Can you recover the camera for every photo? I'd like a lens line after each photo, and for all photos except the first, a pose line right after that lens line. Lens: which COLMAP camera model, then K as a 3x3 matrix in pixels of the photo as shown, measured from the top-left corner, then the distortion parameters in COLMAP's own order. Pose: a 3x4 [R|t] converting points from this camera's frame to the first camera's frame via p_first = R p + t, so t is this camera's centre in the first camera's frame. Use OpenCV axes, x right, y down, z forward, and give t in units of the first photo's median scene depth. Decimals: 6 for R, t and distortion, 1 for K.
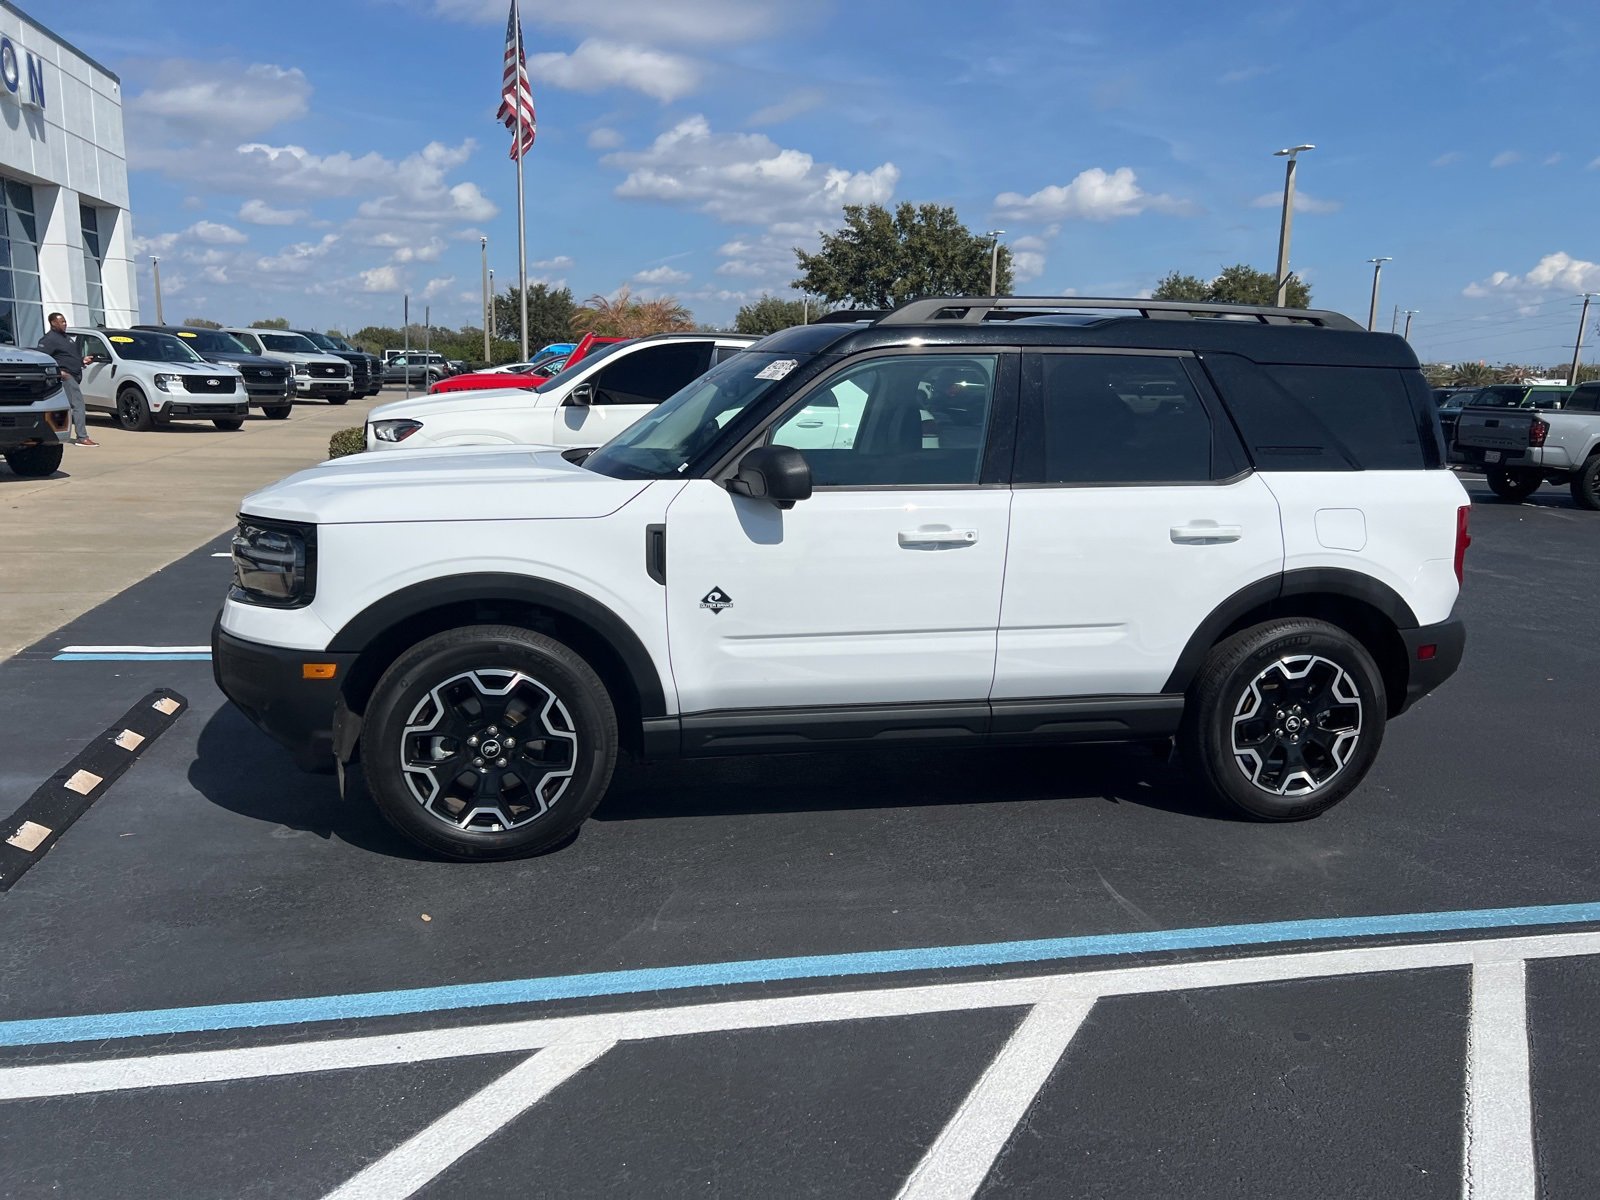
lens RADIAL K [[1200.3, 0, 813.9], [0, 1200.3, 589.5], [0, 0, 1]] dist [0.053941, -0.061098]
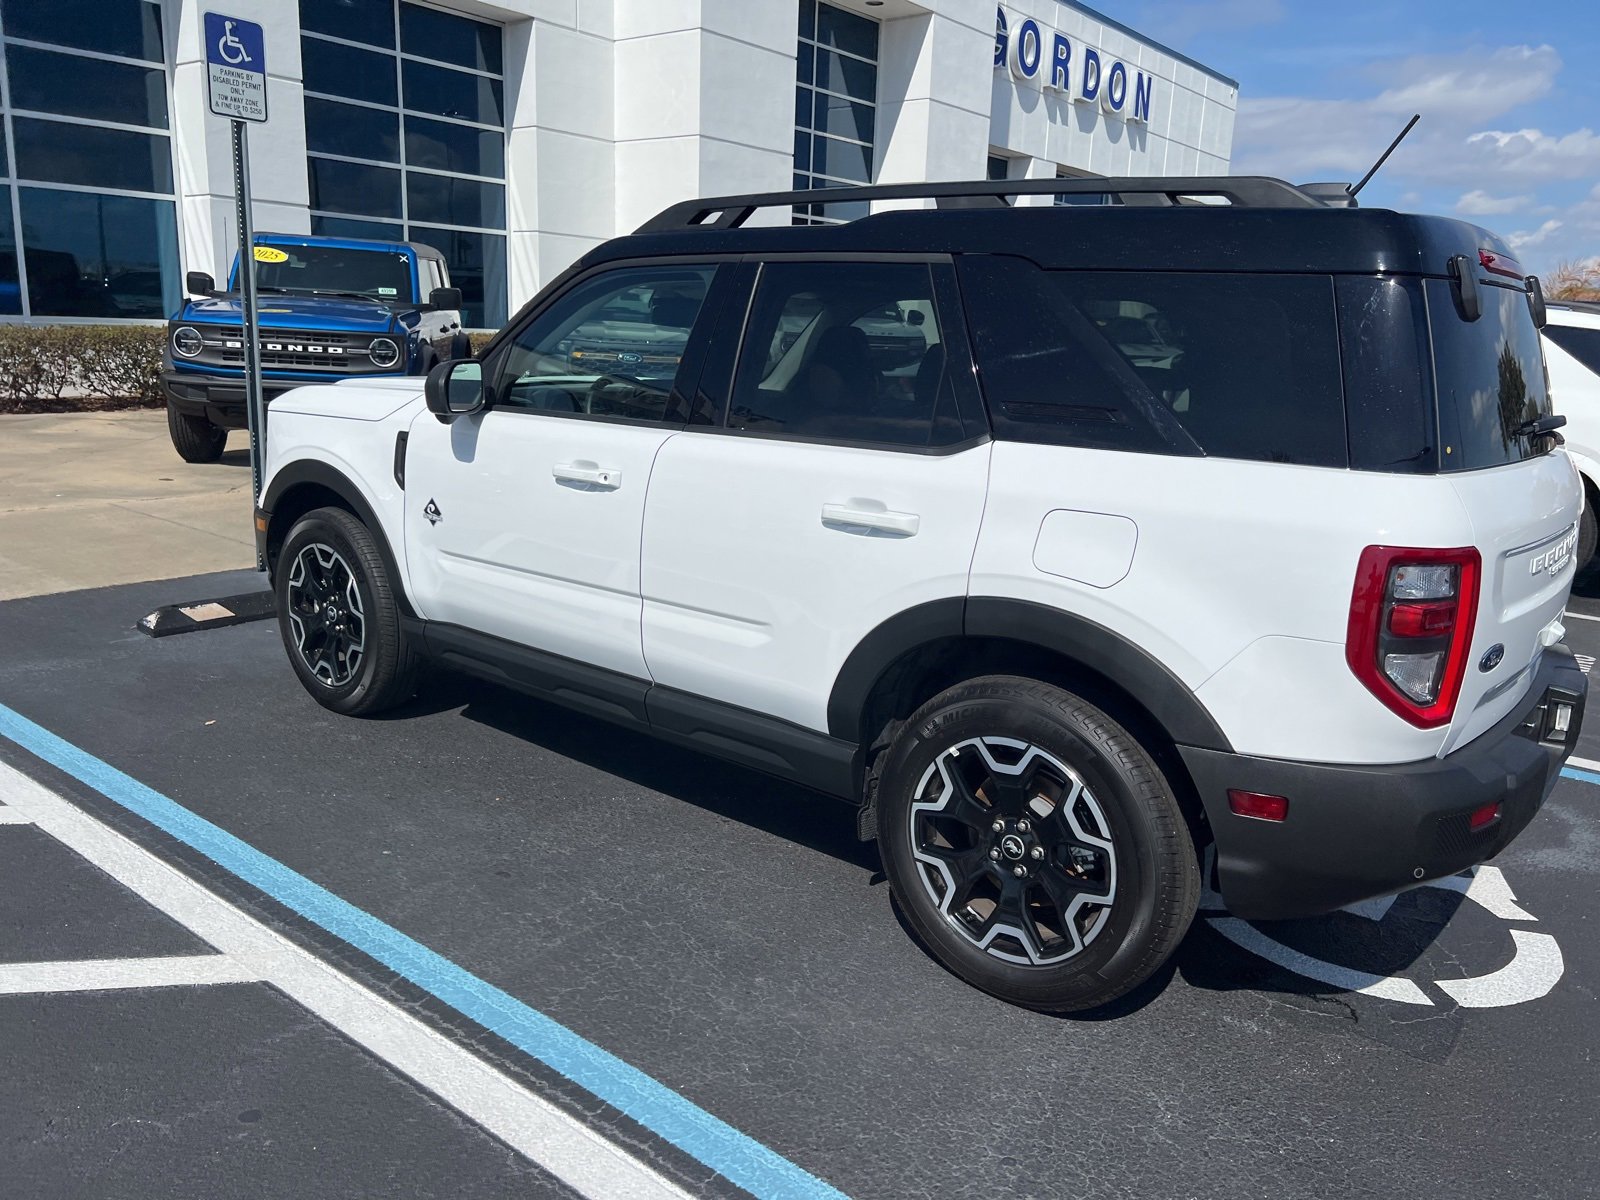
lens RADIAL K [[1200.0, 0, 812.7], [0, 1200.0, 597.5], [0, 0, 1]] dist [0.060371, -0.069663]
pose [[0.629449, 0.172081, -0.757748, 0.787103], [-0.164544, 0.982574, 0.086454, -0.053221], [0.759421, 0.070264, 0.646795, 0.512169]]
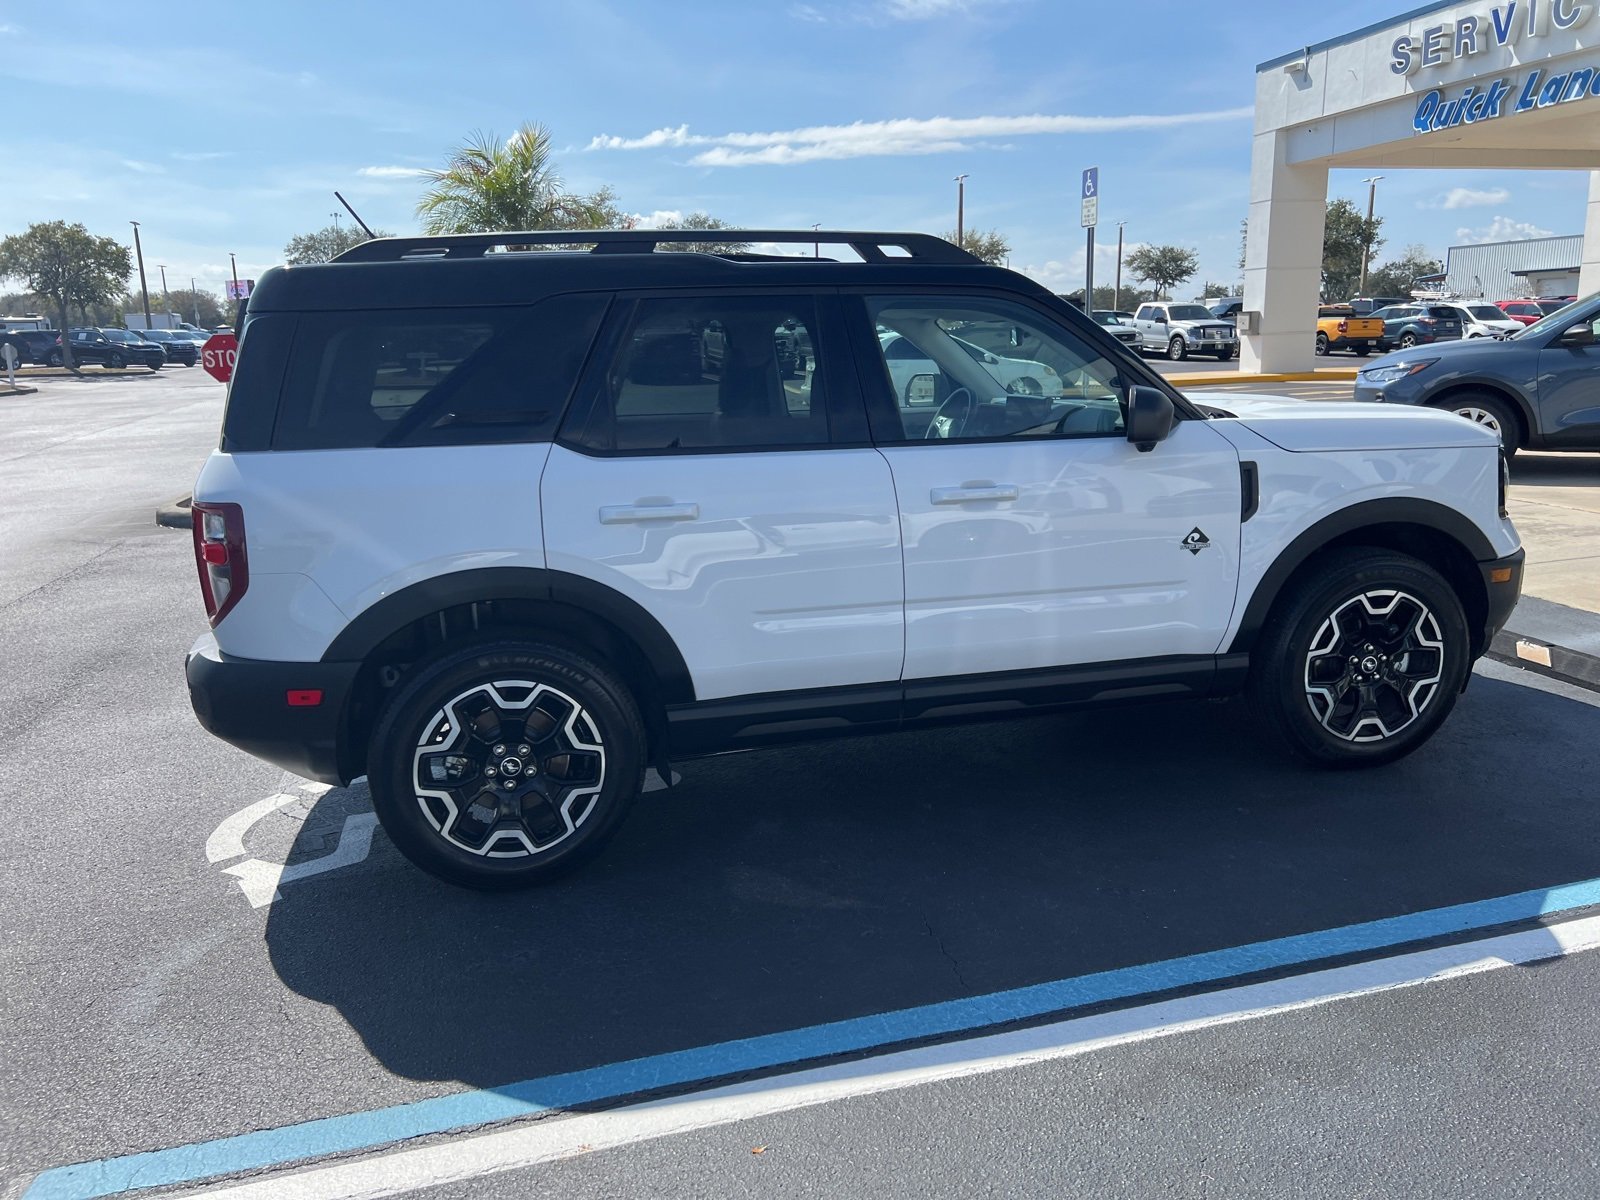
lens RADIAL K [[1200.3, 0, 813.9], [0, 1200.3, 589.5], [0, 0, 1]] dist [0.053941, -0.061098]
pose [[-0.999143, 0.004677, -0.041119, 0.152811], [-0.011524, 0.922850, 0.384986, -0.366787], [0.039747, 0.385130, -0.922006, 2.083284]]
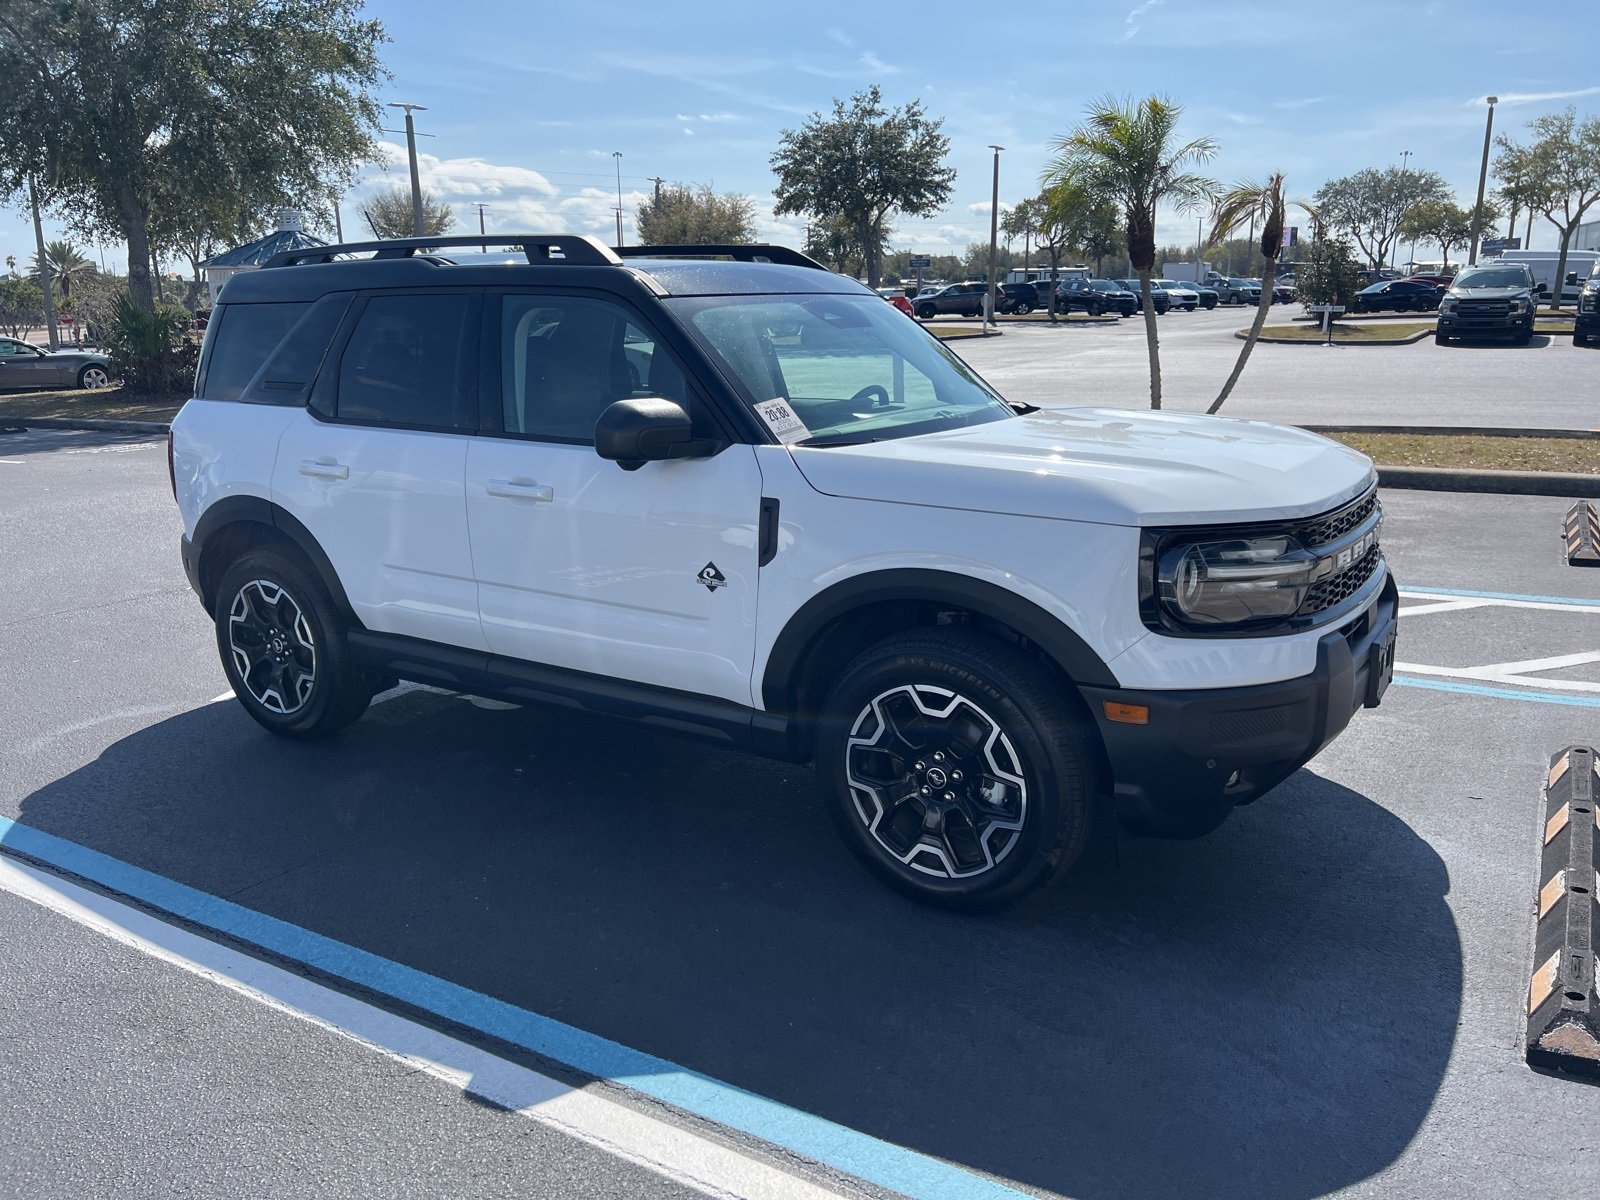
lens RADIAL K [[1198.6, 0, 813.2], [0, 1198.6, 597.3], [0, 0, 1]] dist [0.046272, -0.045412]
pose [[-0.718339, -0.186205, 0.670311, -0.701775], [0.121258, 0.915255, 0.384194, -0.346862], [-0.685044, 0.357262, -0.634884, 1.743514]]
